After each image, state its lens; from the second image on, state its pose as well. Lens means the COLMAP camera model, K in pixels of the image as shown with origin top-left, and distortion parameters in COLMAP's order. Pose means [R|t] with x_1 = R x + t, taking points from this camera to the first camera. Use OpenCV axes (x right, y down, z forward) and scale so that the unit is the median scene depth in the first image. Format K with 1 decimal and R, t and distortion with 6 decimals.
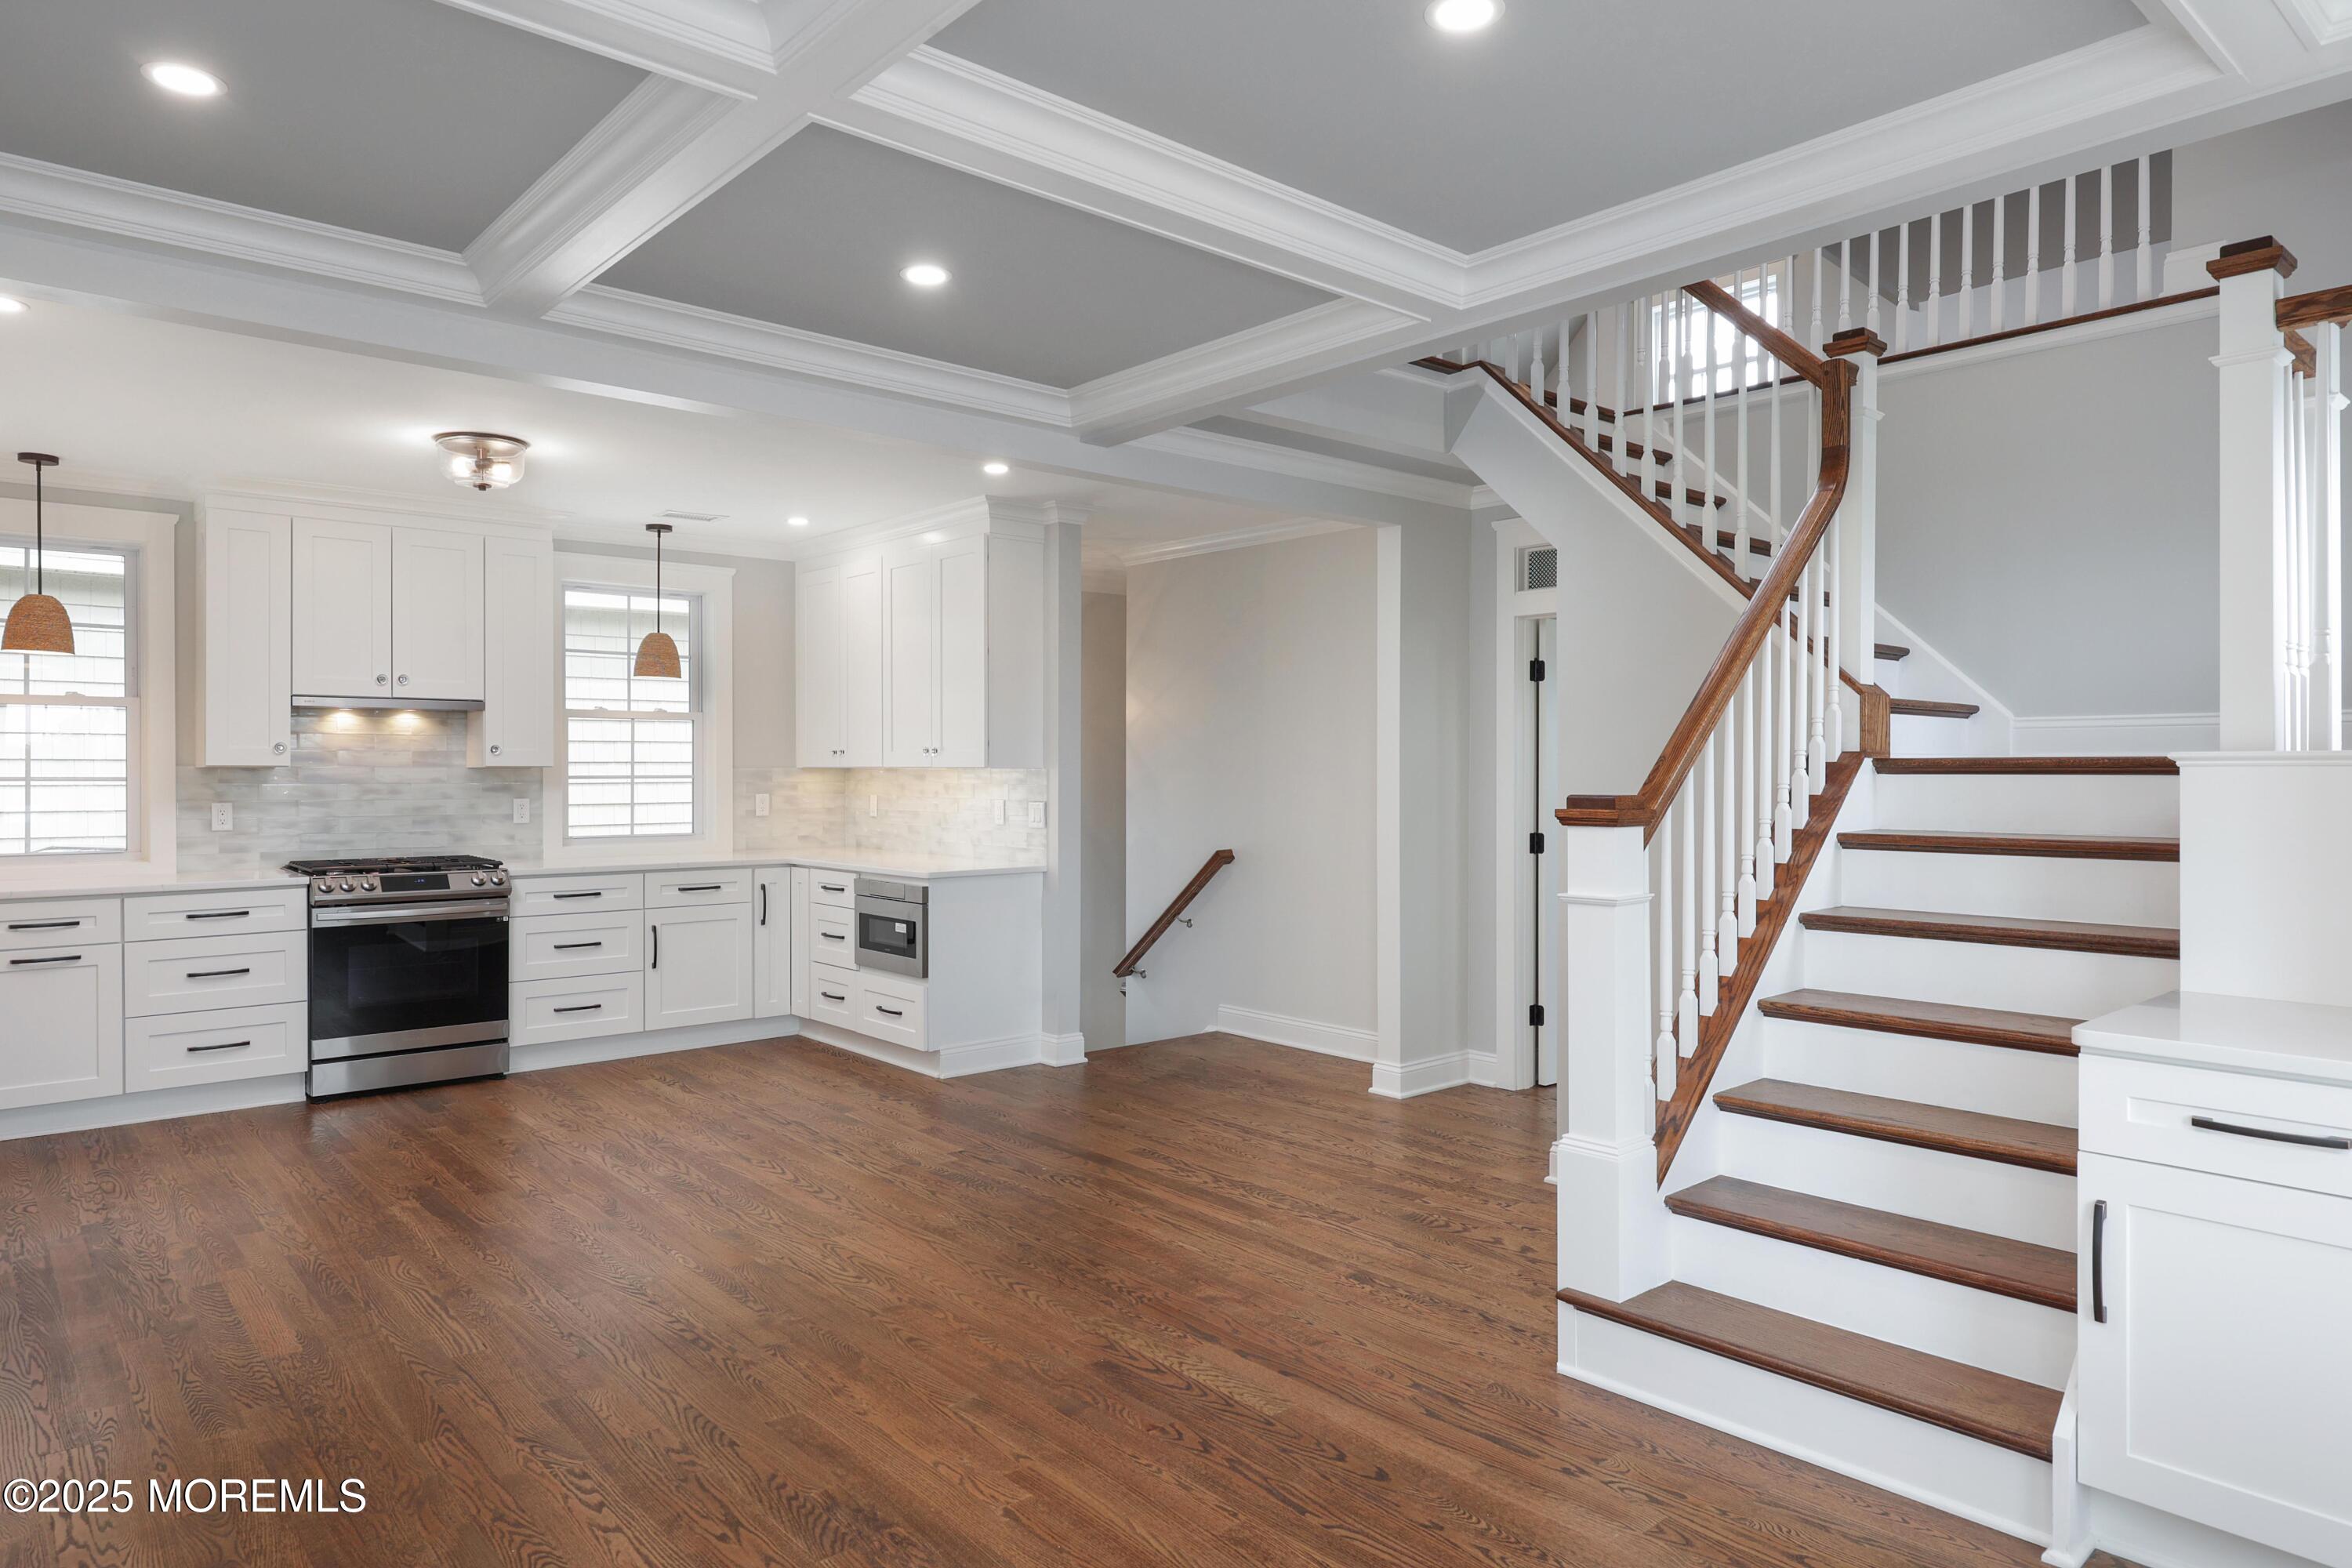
lens RADIAL K [[1449.2, 0, 1166.5], [0, 1449.2, 782.2], [0, 0, 1]] dist [-0.008735, 0.008776]
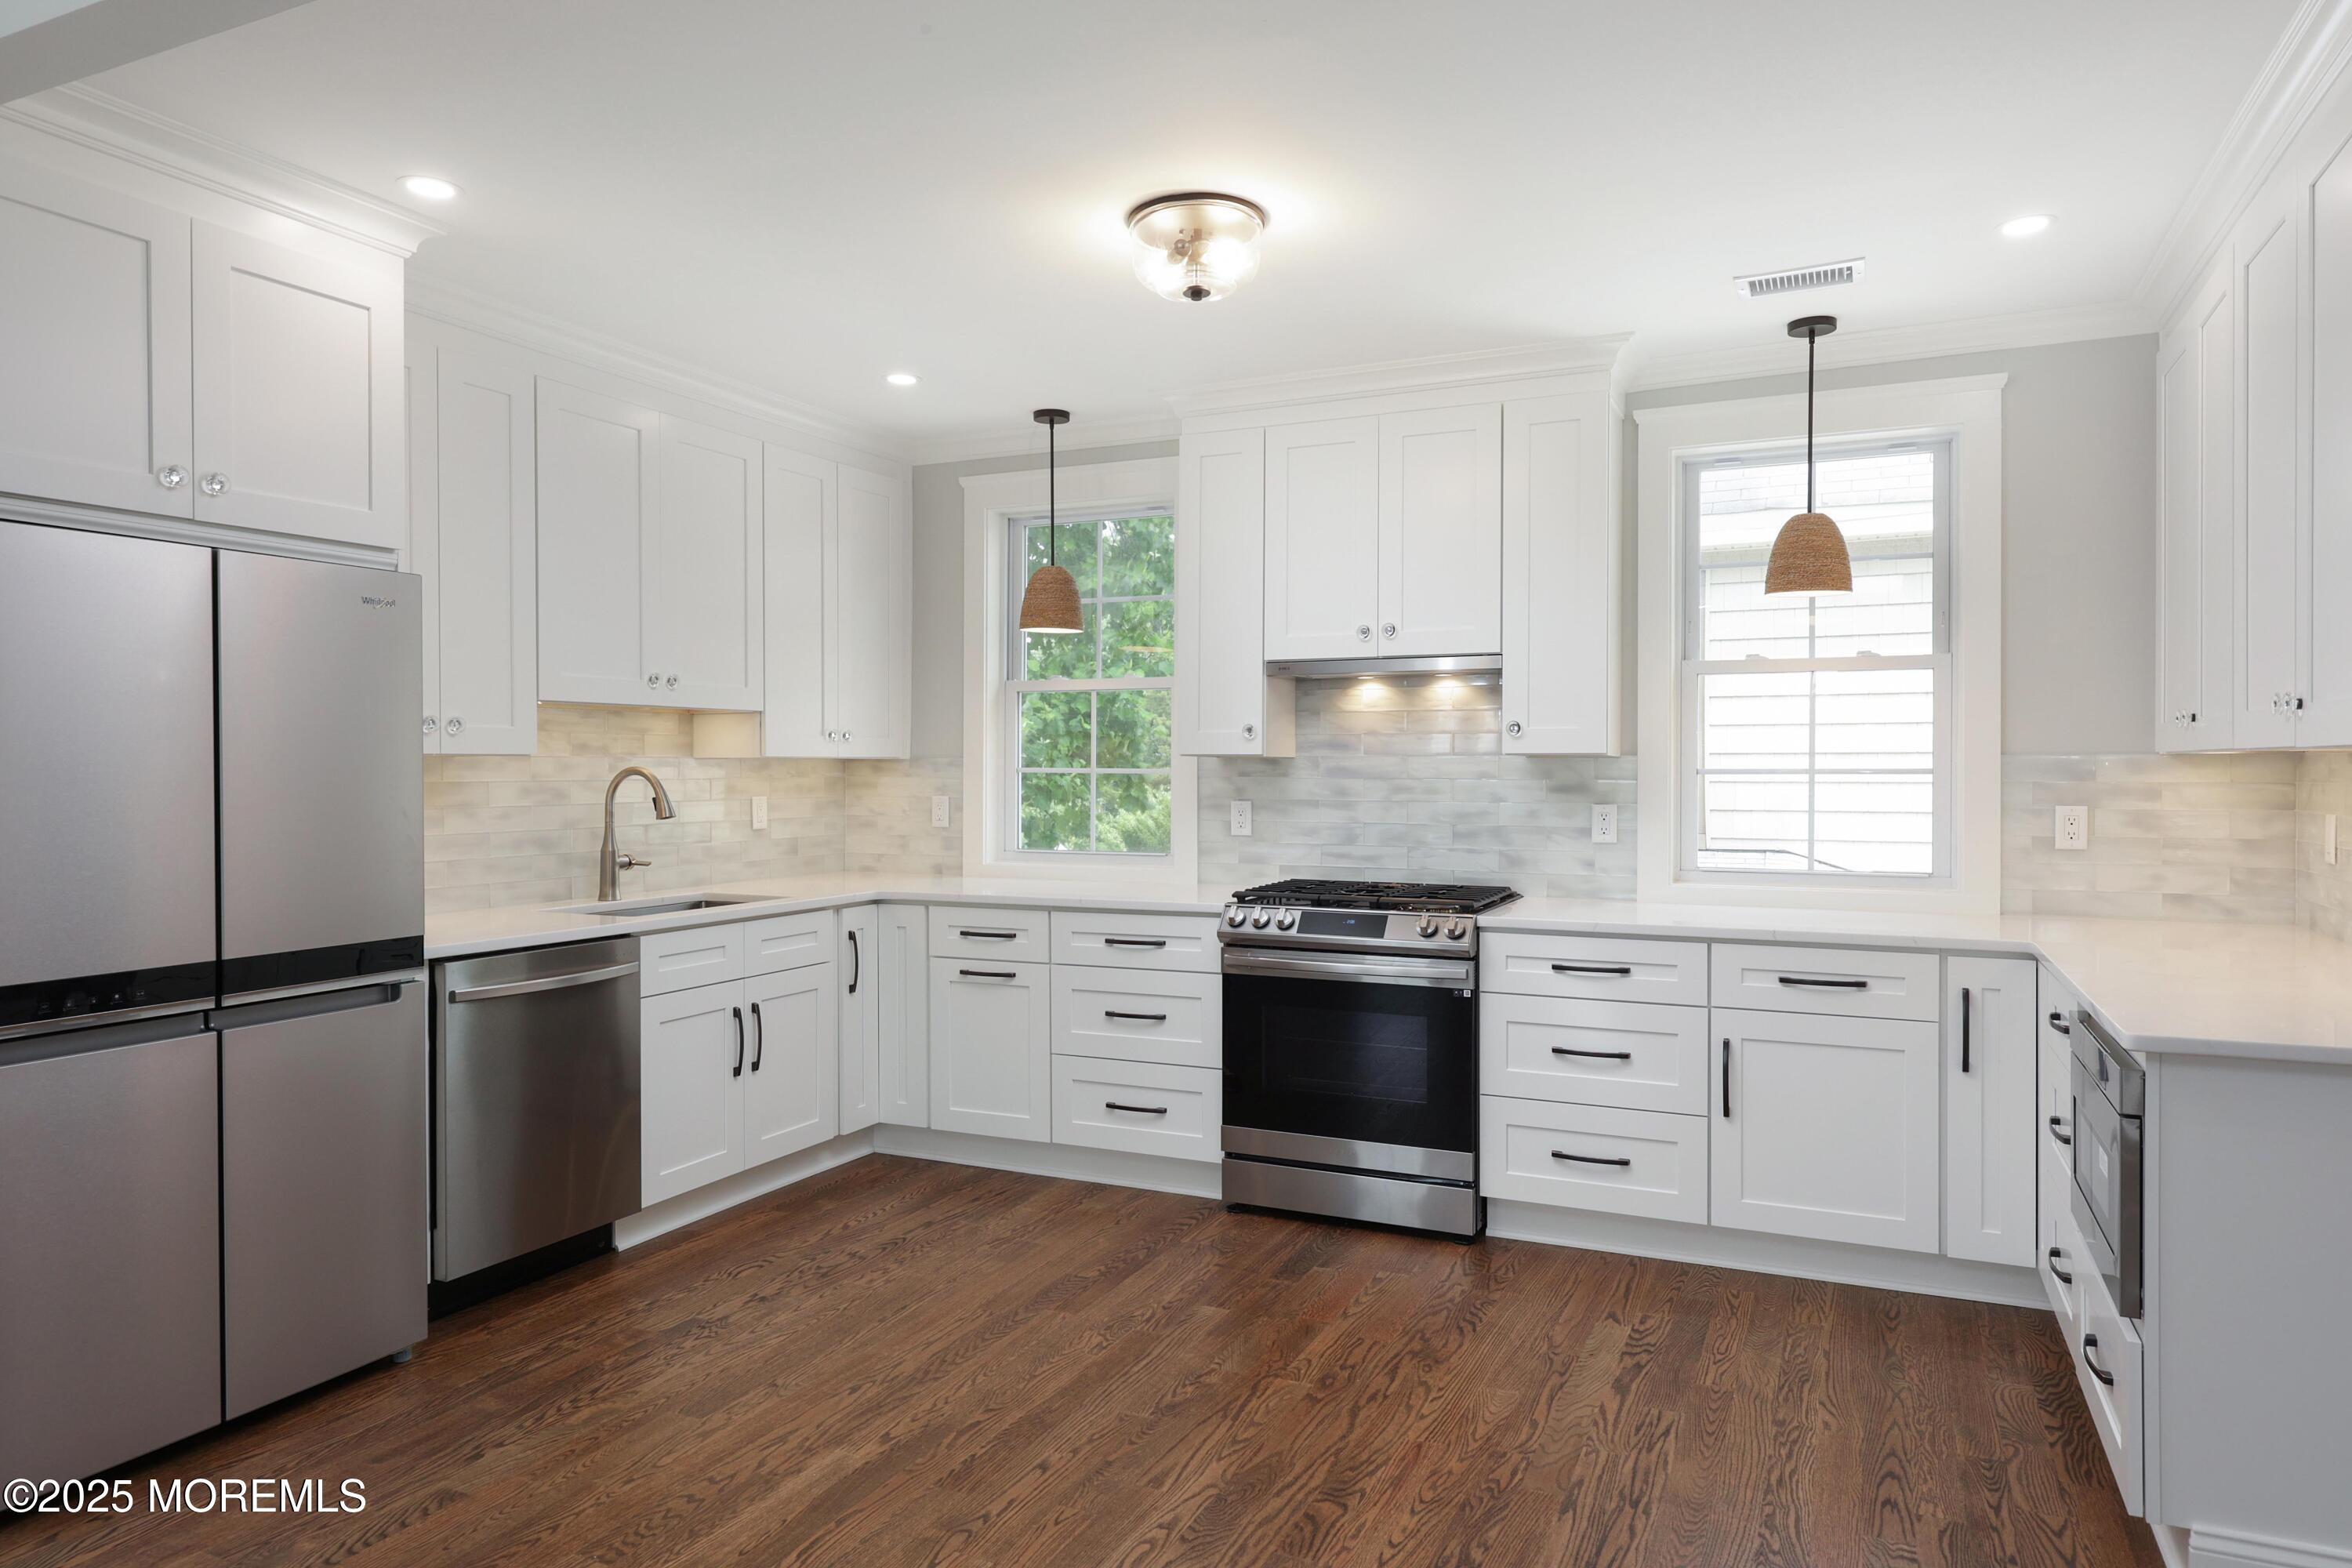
lens RADIAL K [[1449.2, 0, 1181.4], [0, 1449.2, 774.6], [0, 0, 1]] dist [-0.008735, 0.008776]
pose [[0.413501, 0.003096, -0.910498, 0.072160], [-0.008511, 0.999964, -0.000465, -0.000202], [0.910464, 0.007941, 0.413512, 0.644653]]
